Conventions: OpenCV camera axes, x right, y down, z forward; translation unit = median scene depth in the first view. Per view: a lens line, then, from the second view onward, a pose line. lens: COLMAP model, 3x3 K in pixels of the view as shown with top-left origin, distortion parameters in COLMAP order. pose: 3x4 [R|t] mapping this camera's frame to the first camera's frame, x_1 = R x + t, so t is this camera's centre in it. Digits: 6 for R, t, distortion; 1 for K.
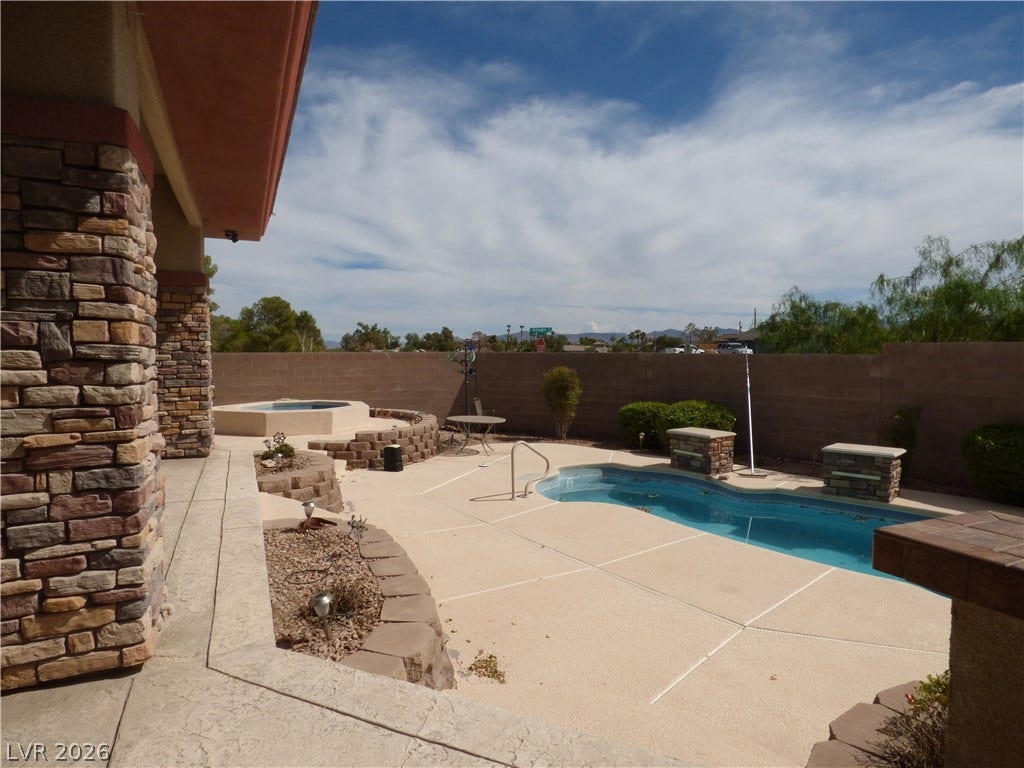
lens RADIAL K [[620.5, 0, 529.6], [0, 620.5, 381.6], [0, 0, 1]] dist [-0.016528, 0.003784]
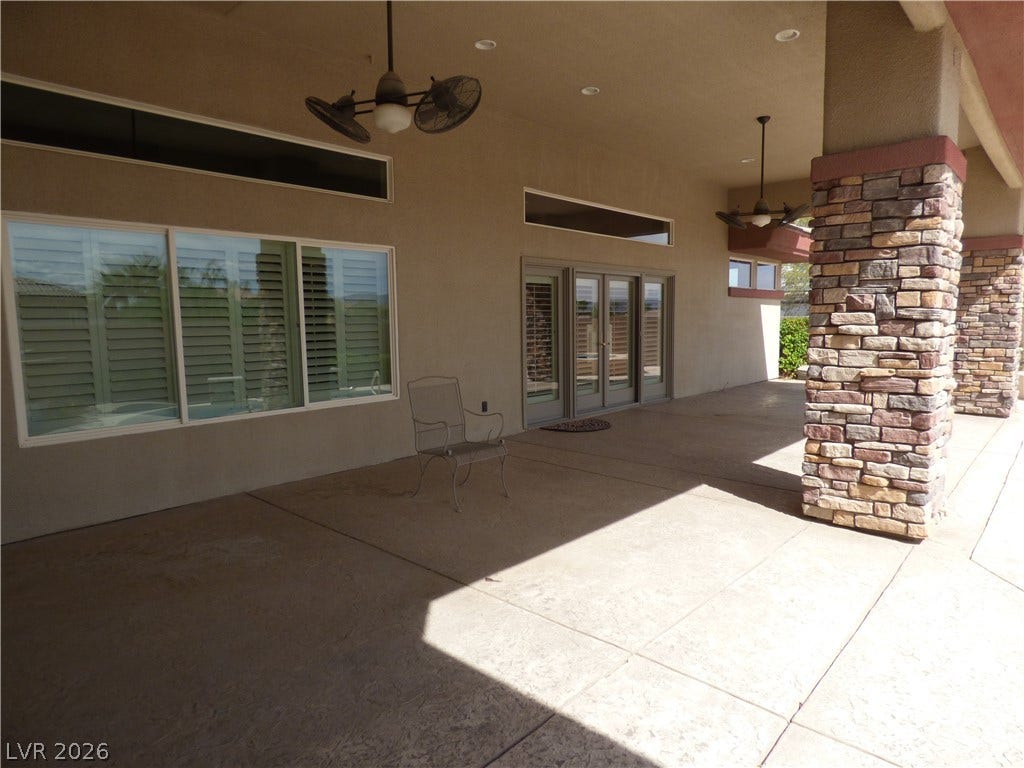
lens RADIAL K [[620.5, 0, 529.6], [0, 620.5, 381.6], [0, 0, 1]] dist [-0.016528, 0.003784]
pose [[0.396508, 0.093826, -0.913224, 0.267662], [-0.038349, 0.995588, 0.085638, 0.020013], [0.917230, 0.001065, 0.398356, -0.380525]]
